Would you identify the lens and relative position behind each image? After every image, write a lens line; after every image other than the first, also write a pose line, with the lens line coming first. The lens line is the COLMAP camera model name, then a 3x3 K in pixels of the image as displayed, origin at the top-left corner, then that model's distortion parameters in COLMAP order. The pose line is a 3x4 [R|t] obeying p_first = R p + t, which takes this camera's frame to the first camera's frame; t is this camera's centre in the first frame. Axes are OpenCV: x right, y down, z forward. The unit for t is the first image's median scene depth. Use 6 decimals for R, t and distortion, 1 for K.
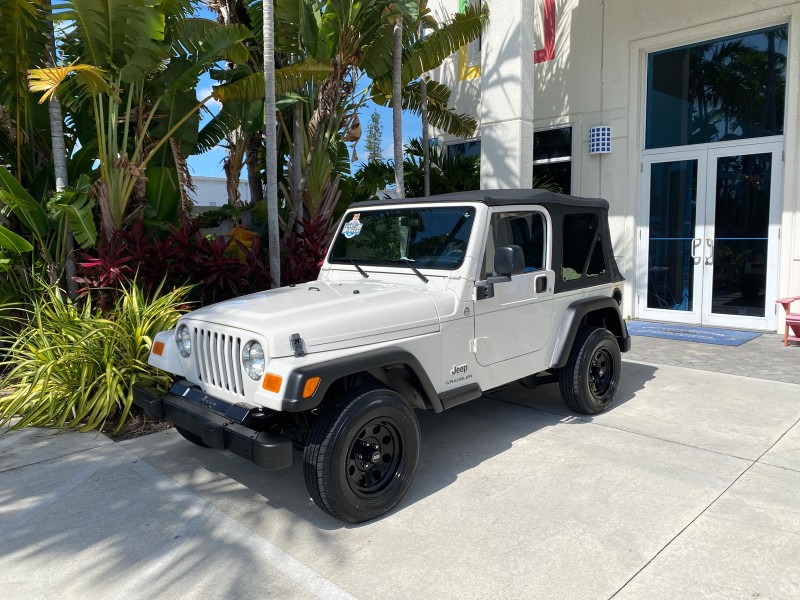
lens RADIAL K [[614.3, 0, 401.3], [0, 614.3, 297.8], [0, 0, 1]] dist [0.022464, -0.026046]
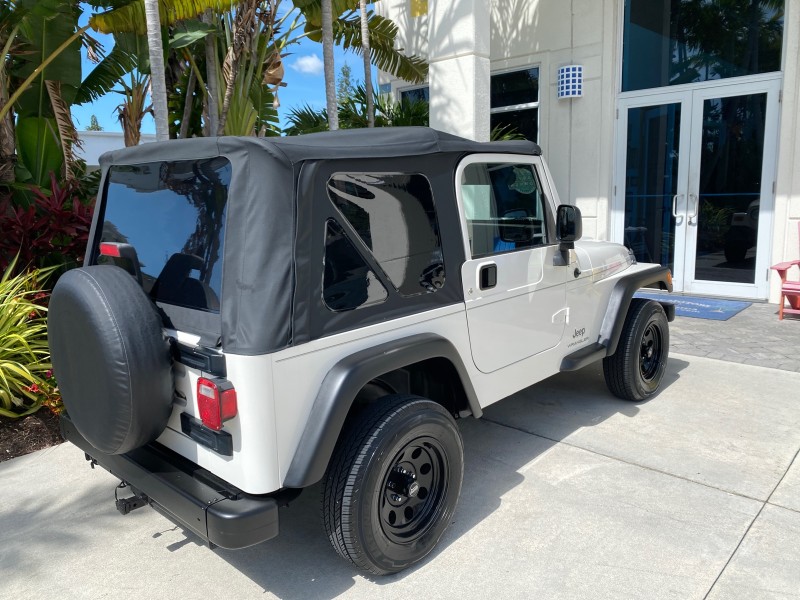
lens RADIAL K [[614.3, 0, 400.7], [0, 614.3, 298.6], [0, 0, 1]] dist [0.022464, -0.026046]
pose [[0.999221, -0.021715, 0.032940, 0.069486], [0.019454, 0.997531, 0.067473, -0.021253], [-0.034324, -0.066780, 0.997177, 0.173206]]
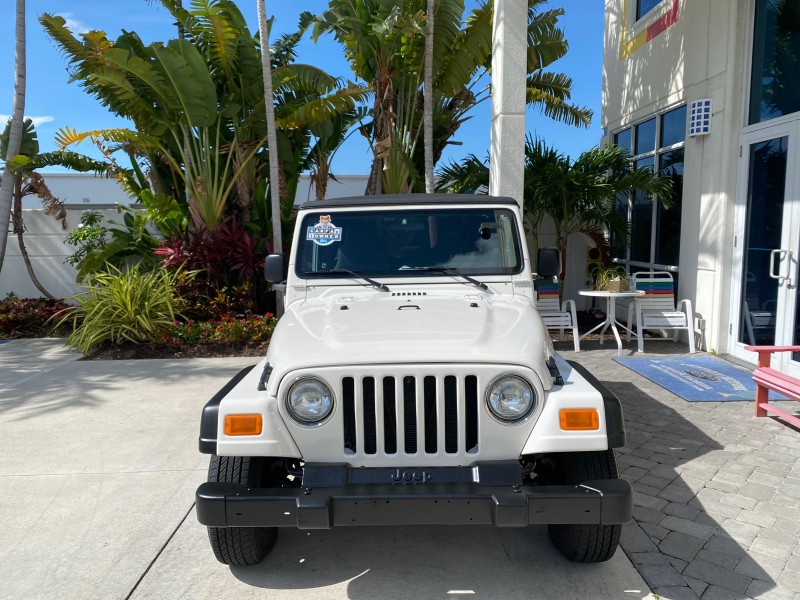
lens RADIAL K [[614.3, 0, 398.2], [0, 614.3, 294.1], [0, 0, 1]] dist [0.022464, -0.026046]
pose [[0.721358, 0.084626, -0.687373, 0.860422], [-0.080746, 0.996014, 0.037887, -0.051071], [0.687839, 0.028172, 0.725316, 0.266991]]
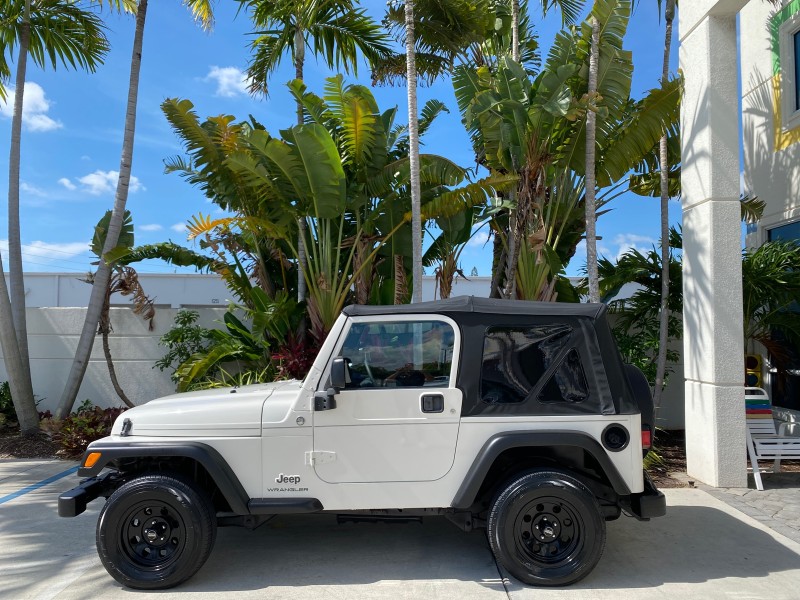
lens RADIAL K [[614.3, 0, 399.8], [0, 614.3, 298.4], [0, 0, 1]] dist [0.022464, -0.026046]
pose [[0.706377, -0.021028, -0.707524, 0.543602], [-0.091351, 0.988491, -0.120581, -0.040134], [0.701917, 0.149808, 0.696326, 0.219822]]
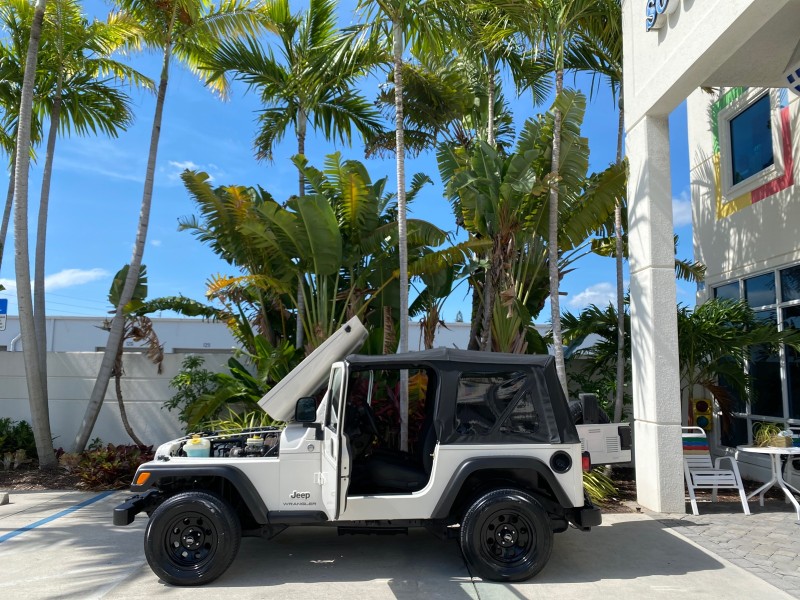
lens RADIAL K [[614.3, 0, 401.2], [0, 614.3, 298.3], [0, 0, 1]] dist [0.022464, -0.026046]
pose [[0.724936, -0.064624, -0.685778, 0.650669], [-0.095674, 0.976492, -0.193156, -0.029781], [0.682140, 0.205636, 0.701711, 0.102736]]
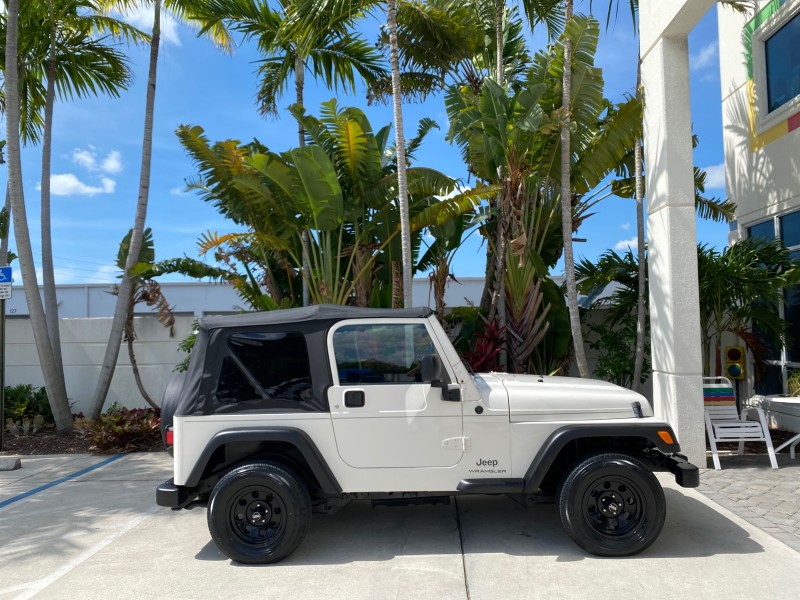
lens RADIAL K [[614.3, 0, 398.3], [0, 614.3, 298.5], [0, 0, 1]] dist [0.022464, -0.026046]
pose [[0.676106, -0.040337, -0.735699, 0.660355], [-0.070723, 0.990337, -0.119293, -0.037583], [0.733402, 0.132686, 0.666720, 0.190471]]
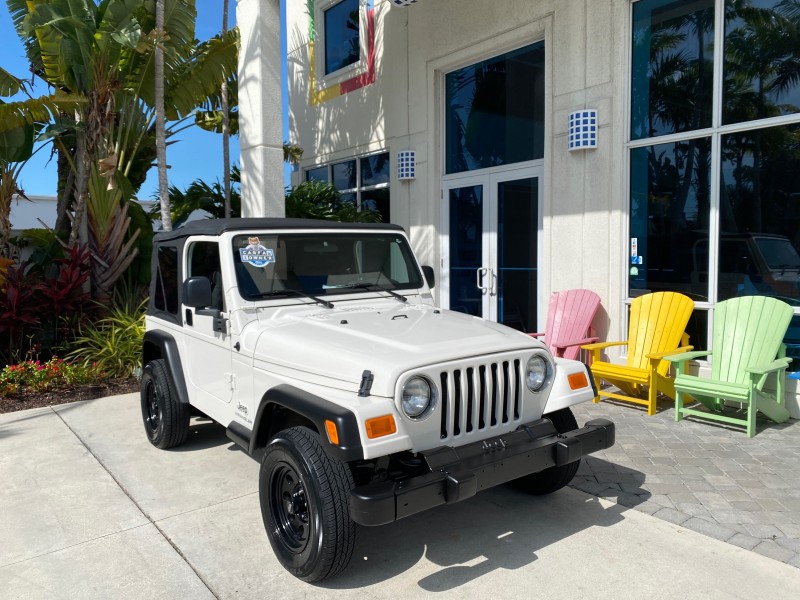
lens RADIAL K [[614.3, 0, 397.7], [0, 614.3, 297.7], [0, 0, 1]] dist [0.022464, -0.026046]
pose [[0.993335, 0.009817, -0.114846, 0.604713], [-0.014041, 0.999252, -0.036026, -0.021160], [0.114406, 0.037399, 0.992730, 0.077780]]
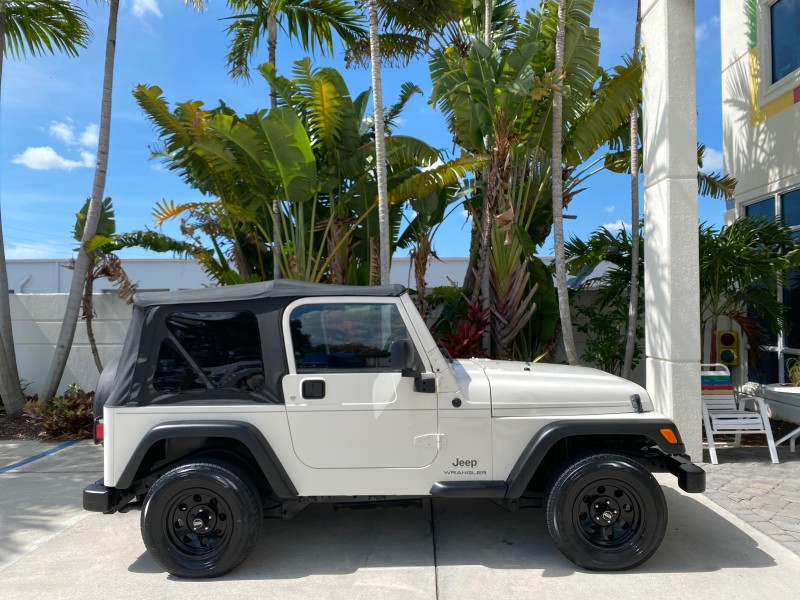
lens RADIAL K [[614.3, 0, 398.0], [0, 614.3, 299.7], [0, 0, 1]] dist [0.022464, -0.026046]
pose [[0.693217, -0.008037, -0.720685, 0.606228], [-0.079573, 0.992971, -0.087613, -0.044705], [0.716323, 0.118082, 0.687705, 0.262913]]
